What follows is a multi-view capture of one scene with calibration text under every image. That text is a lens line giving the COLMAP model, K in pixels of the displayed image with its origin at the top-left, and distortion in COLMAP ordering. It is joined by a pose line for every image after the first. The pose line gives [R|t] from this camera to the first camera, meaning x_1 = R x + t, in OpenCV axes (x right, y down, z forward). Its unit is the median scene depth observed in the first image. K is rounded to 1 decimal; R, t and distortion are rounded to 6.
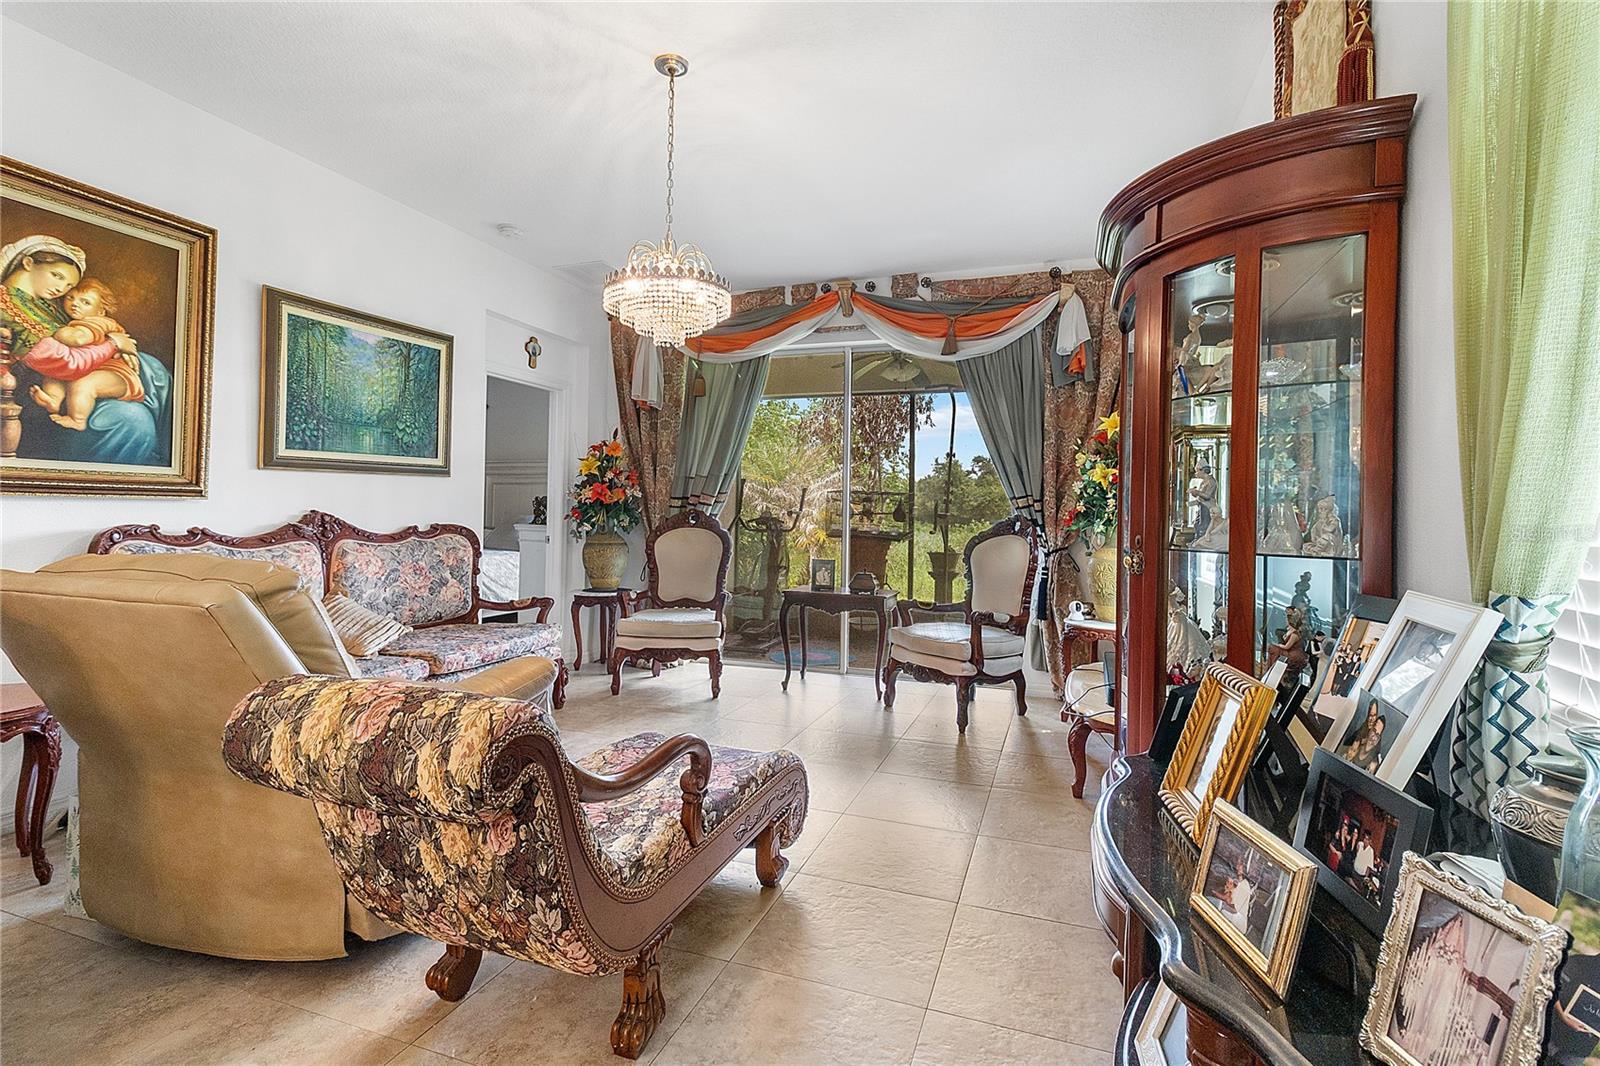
lens RADIAL K [[757.6, 0, 768.0], [0, 757.6, 487.3], [0, 0, 1]] dist [0.001775, -0.000002]
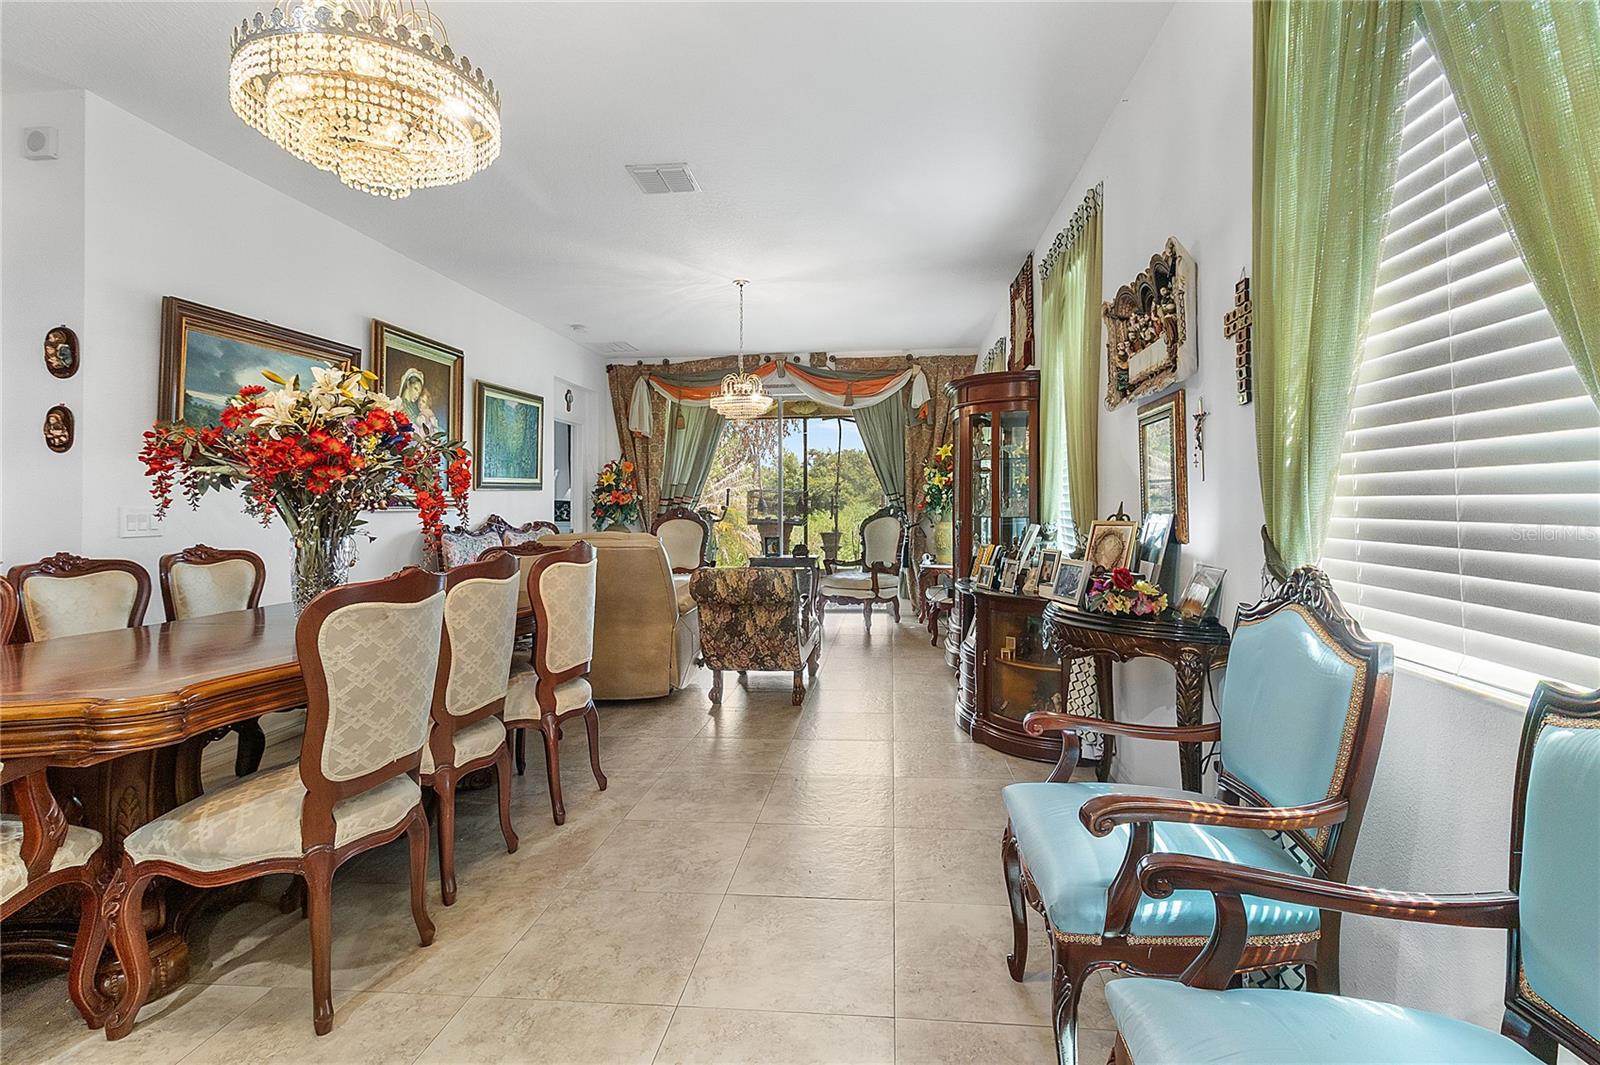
lens RADIAL K [[799.8, 0, 800.6], [0, 799.8, 488.4], [0, 0, 1]] dist [-0.000615, -0.000189]
pose [[0.963840, -0.022754, 0.265508, -0.321955], [0.019183, 0.999687, 0.016033, -0.031005], [-0.265790, -0.010360, 0.963975, -0.625199]]
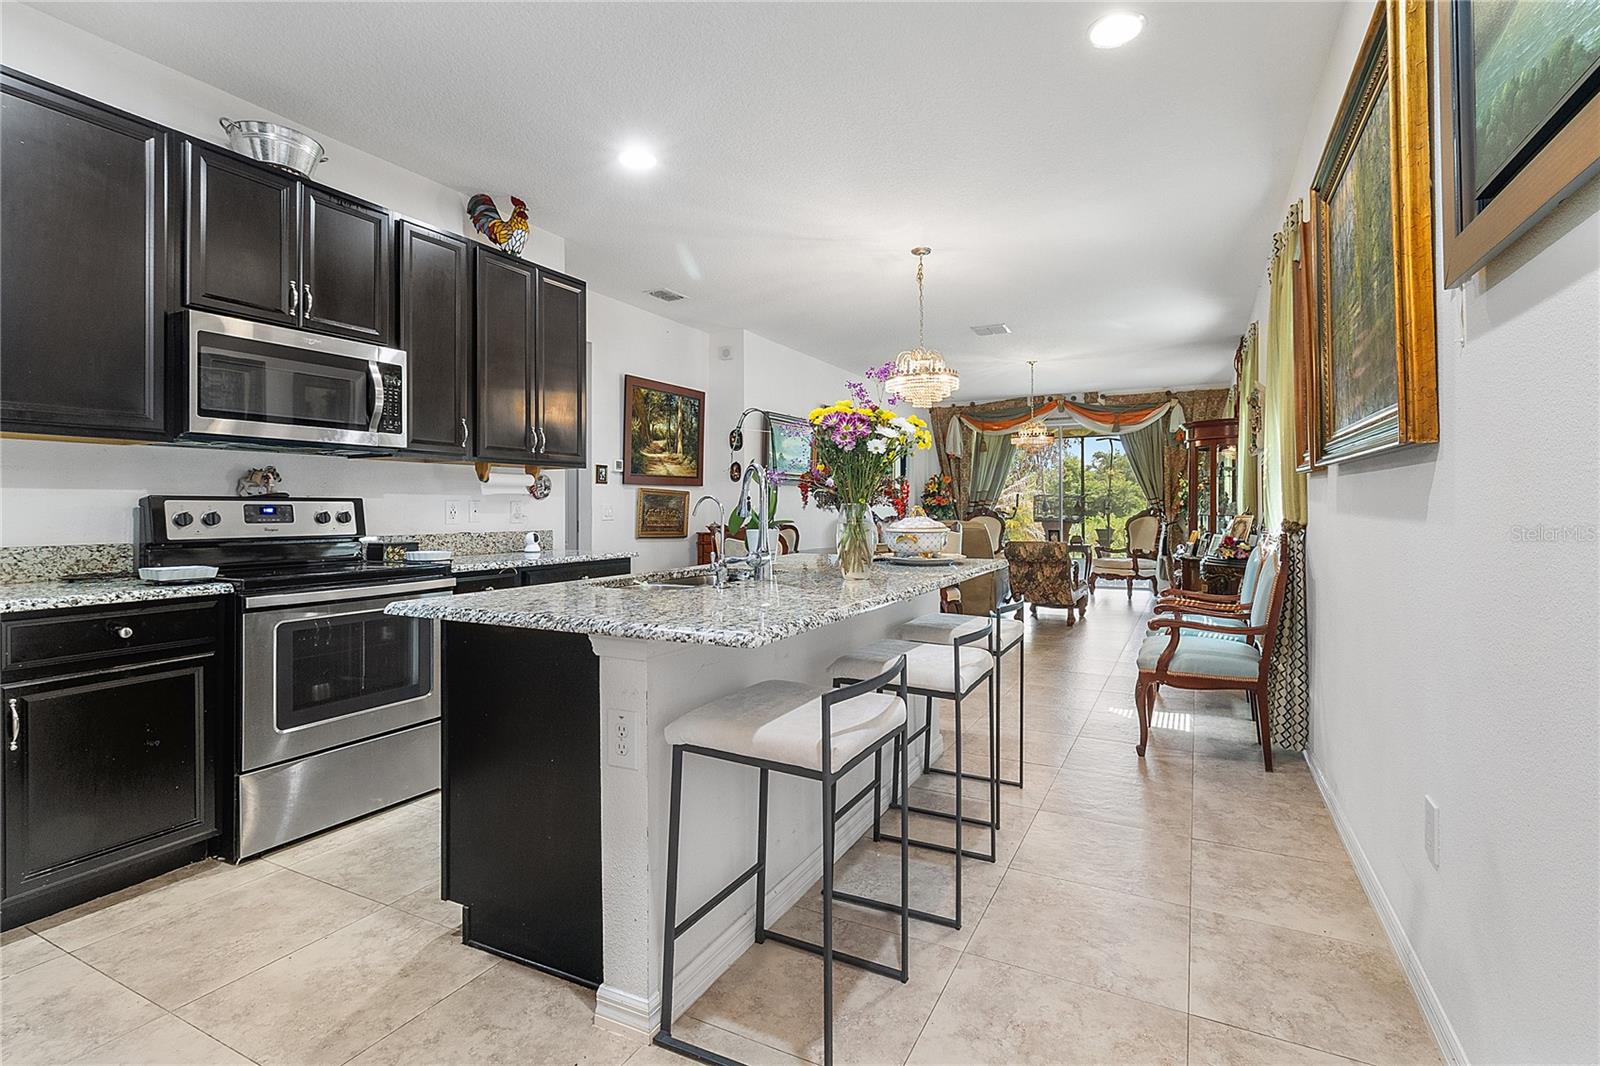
lens RADIAL K [[791.8, 0, 743.6], [0, 791.8, 496.0], [0, 0, 1]] dist [0.003519, 0.000204]
pose [[0.989968, -0.022850, -0.139433, -0.504146], [0.025019, 0.999591, 0.013827, -0.055047], [0.139061, -0.017177, 0.990135, -1.391283]]
